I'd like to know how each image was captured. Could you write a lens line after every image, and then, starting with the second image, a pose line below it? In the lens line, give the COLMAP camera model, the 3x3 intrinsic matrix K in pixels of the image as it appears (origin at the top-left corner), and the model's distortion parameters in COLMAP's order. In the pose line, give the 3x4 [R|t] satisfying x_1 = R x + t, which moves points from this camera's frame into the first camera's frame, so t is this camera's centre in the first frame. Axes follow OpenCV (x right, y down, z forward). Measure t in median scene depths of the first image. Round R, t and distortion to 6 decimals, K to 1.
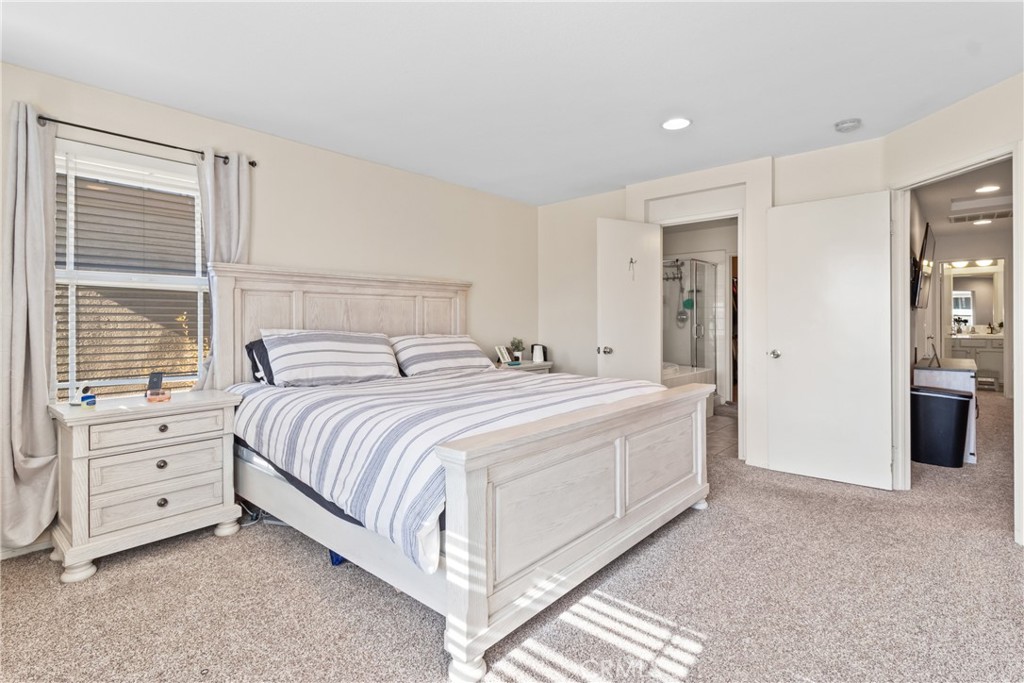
lens RADIAL K [[493.5, 0, 513.1], [0, 493.5, 325.0], [0, 0, 1]] dist [-0.000567, 0.000626]
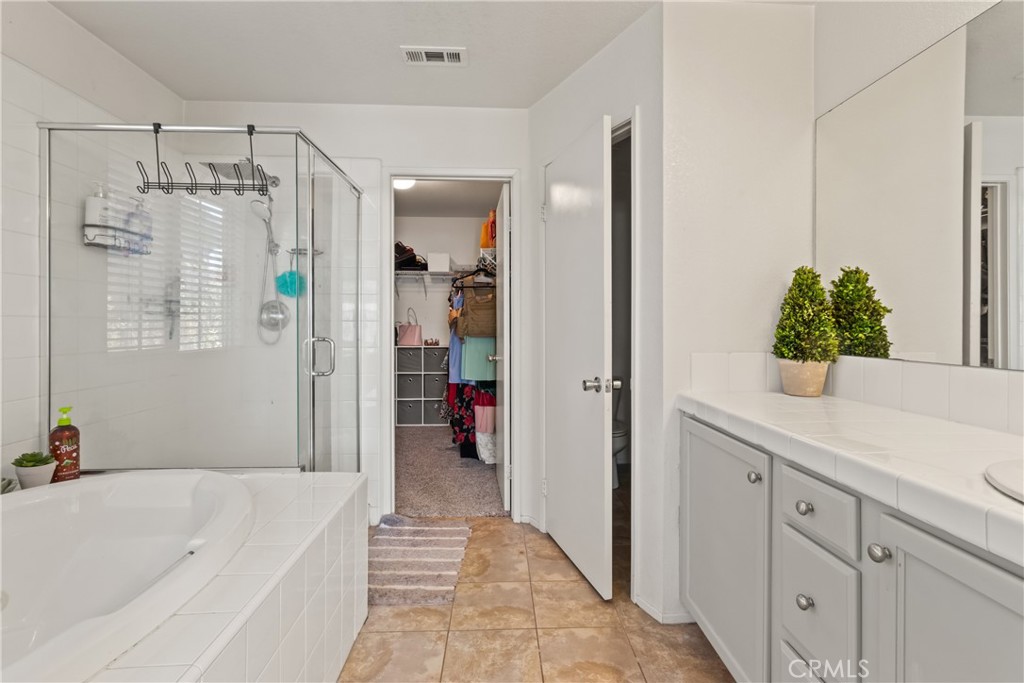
lens RADIAL K [[493.5, 0, 515.4], [0, 493.5, 339.4], [0, 0, 1]] dist [-0.000567, 0.000626]
pose [[0.756183, -0.002309, 0.654356, 0.234659], [0.002951, 0.999996, 0.000119, 0.002077], [-0.654353, 0.001841, 0.756187, 0.589148]]
